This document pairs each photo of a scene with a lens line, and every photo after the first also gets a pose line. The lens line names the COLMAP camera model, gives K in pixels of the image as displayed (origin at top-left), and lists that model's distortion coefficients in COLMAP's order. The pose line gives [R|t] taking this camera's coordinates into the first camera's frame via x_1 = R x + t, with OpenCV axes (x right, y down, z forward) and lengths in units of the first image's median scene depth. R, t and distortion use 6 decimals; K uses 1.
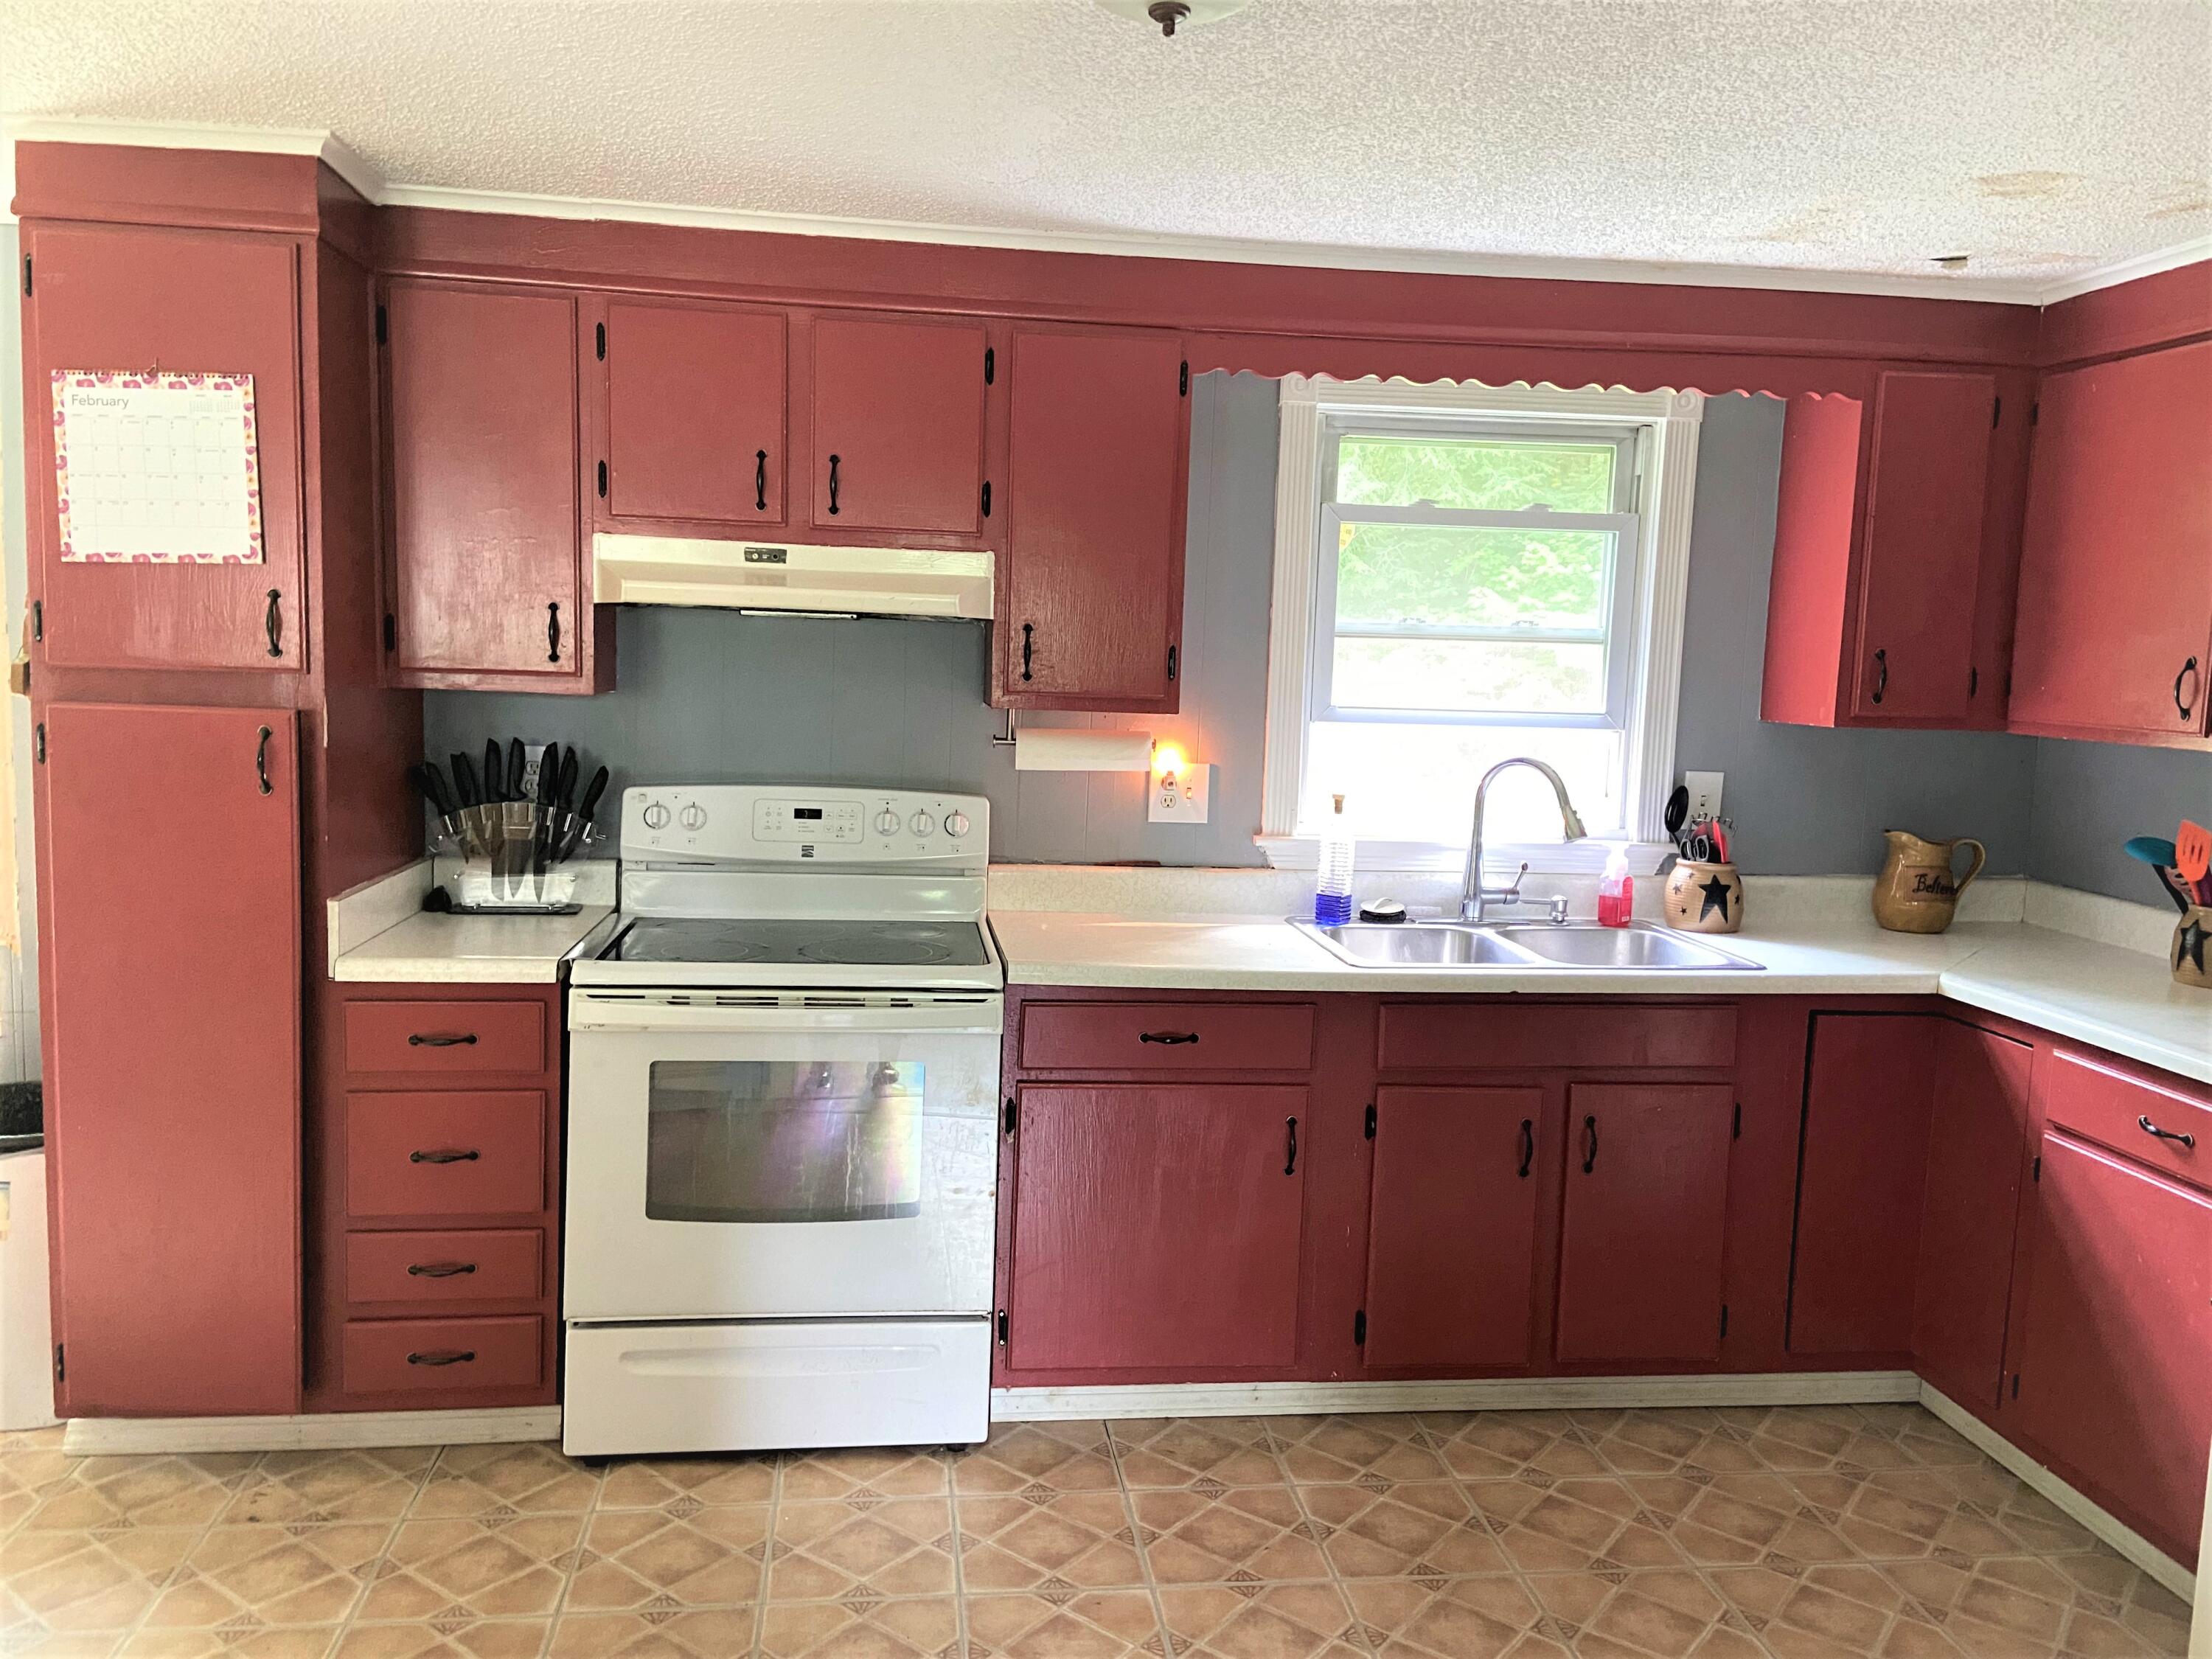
lens RADIAL K [[1661.3, 0, 1116.7], [0, 1661.3, 826.2], [0, 0, 1]] dist [0.097158, -0.099150]
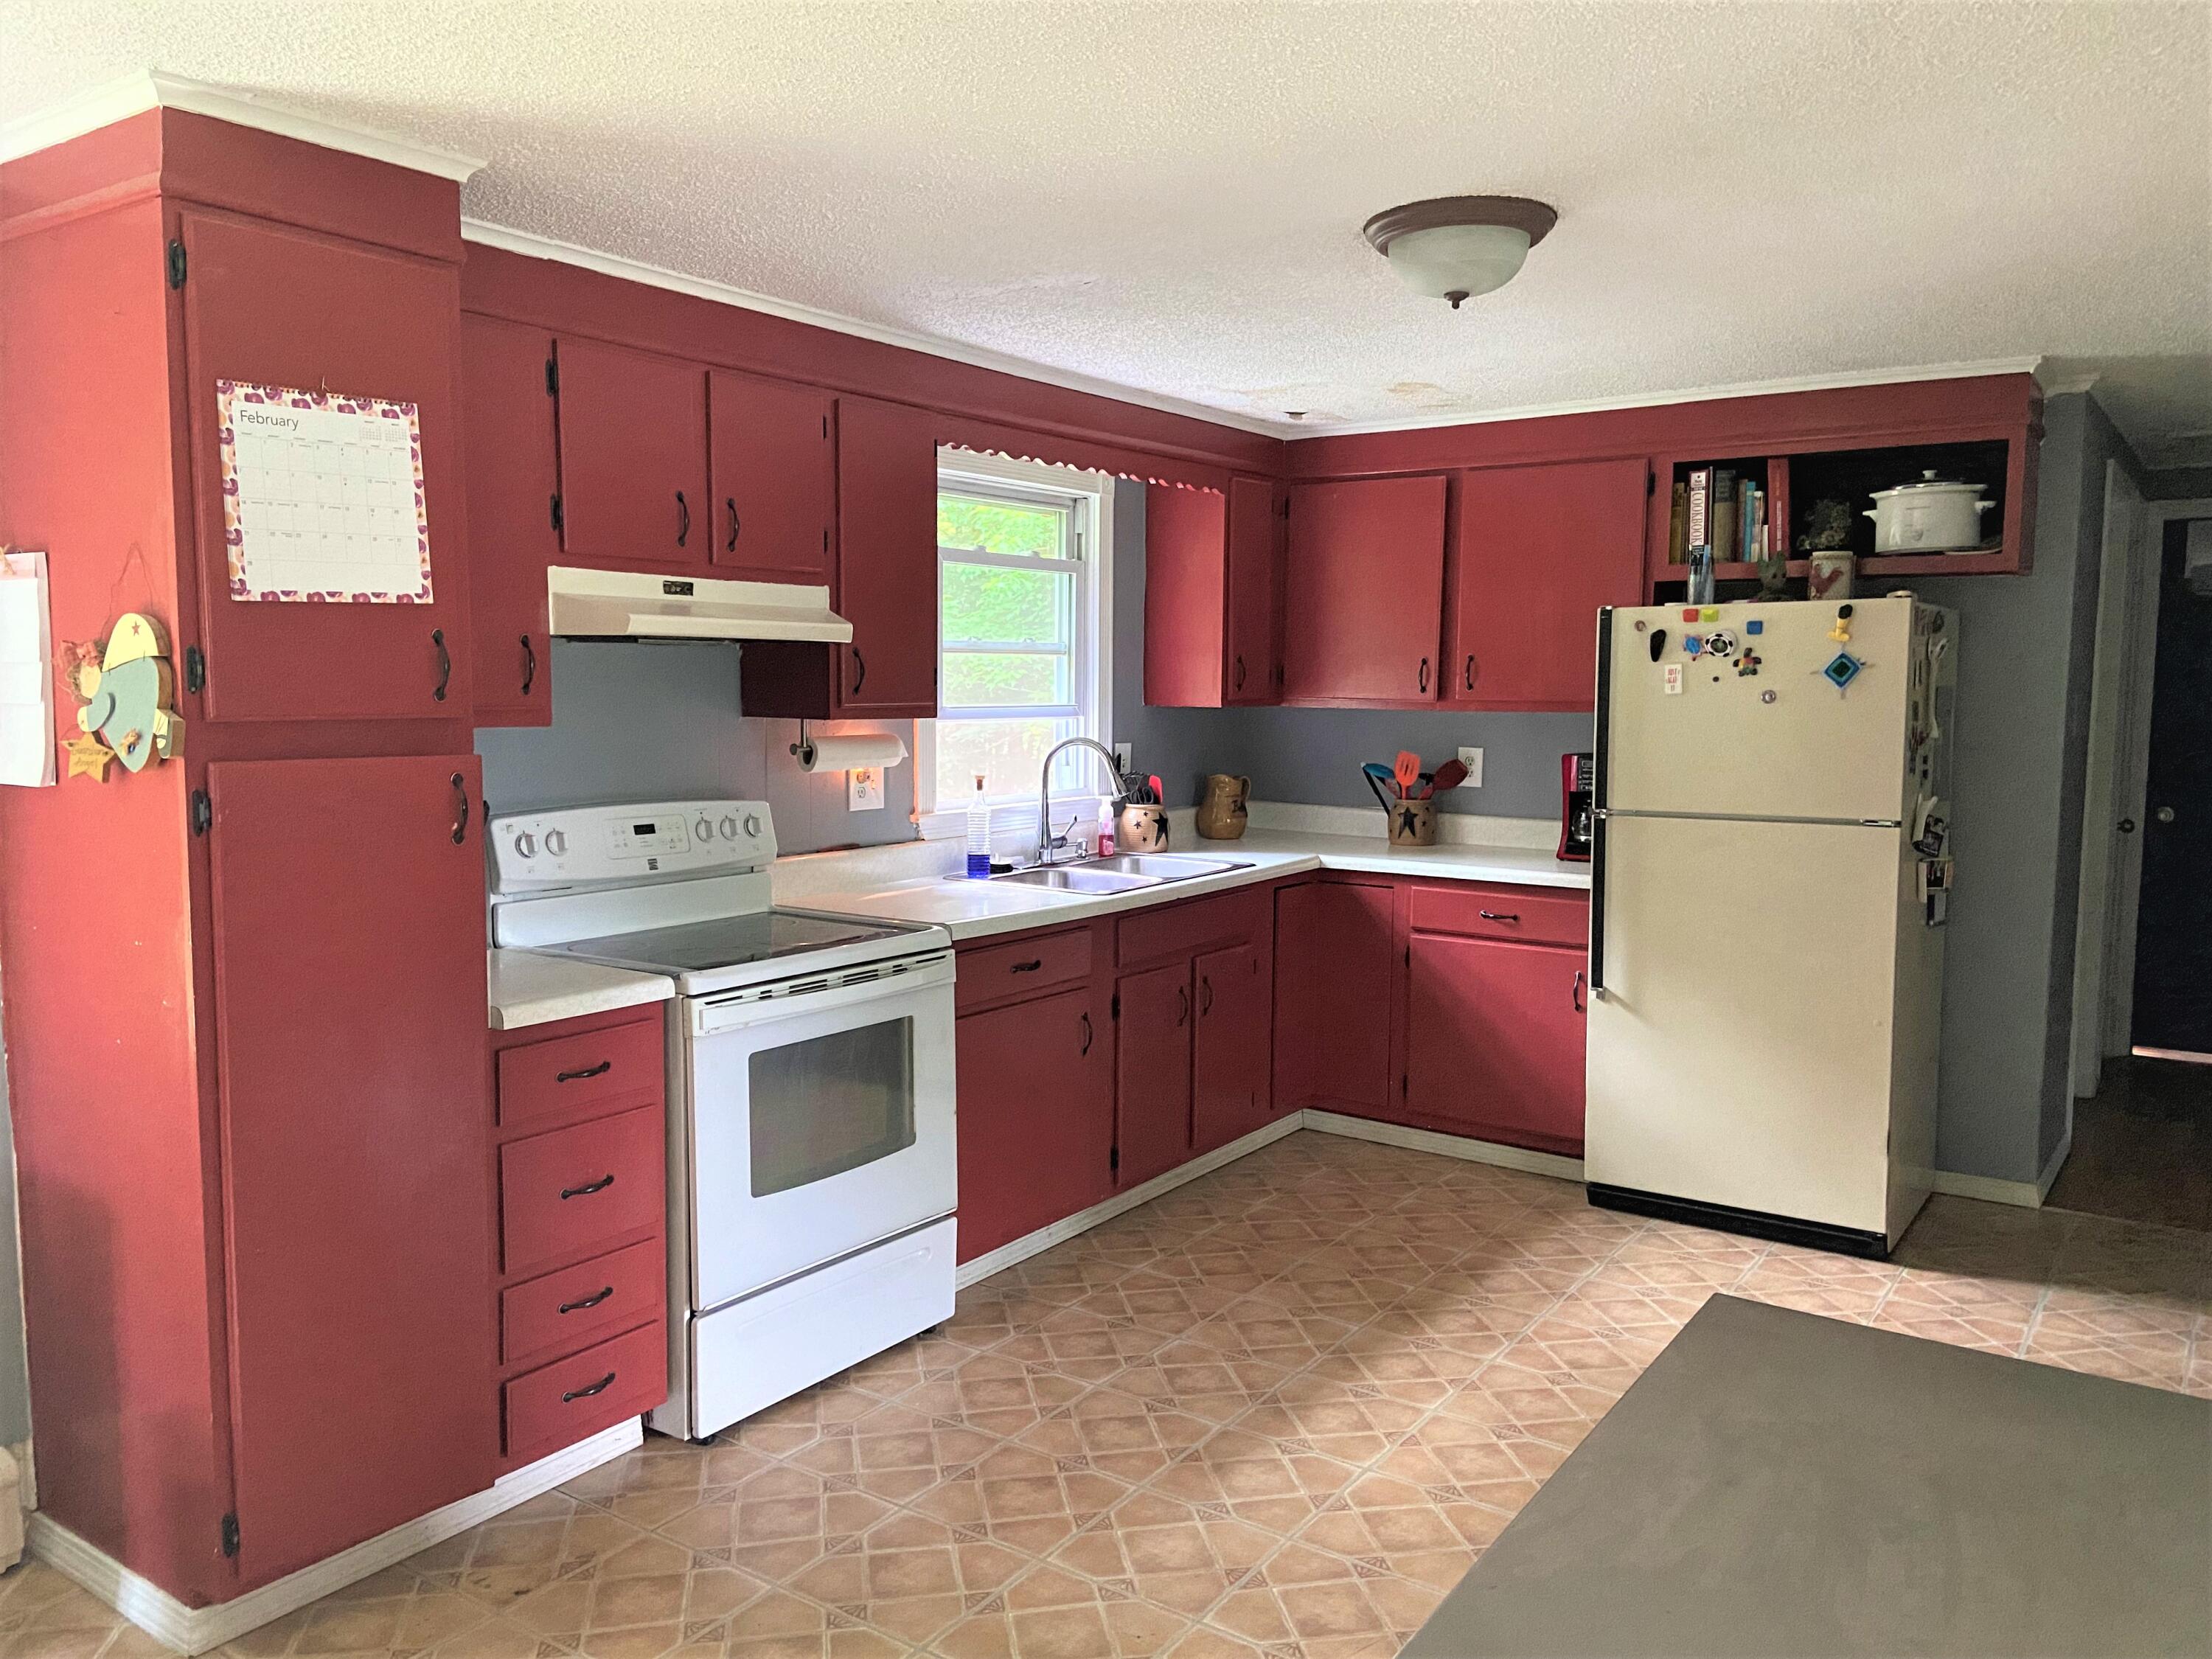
lens RADIAL K [[1661.3, 0, 1100.8], [0, 1661.3, 827.1], [0, 0, 1]] dist [0.097158, -0.099150]
pose [[0.667553, -0.097130, 0.738200, -0.843313], [0.091980, 0.994618, 0.047691, -0.035814], [-0.738859, 0.036063, 0.672894, 0.081591]]
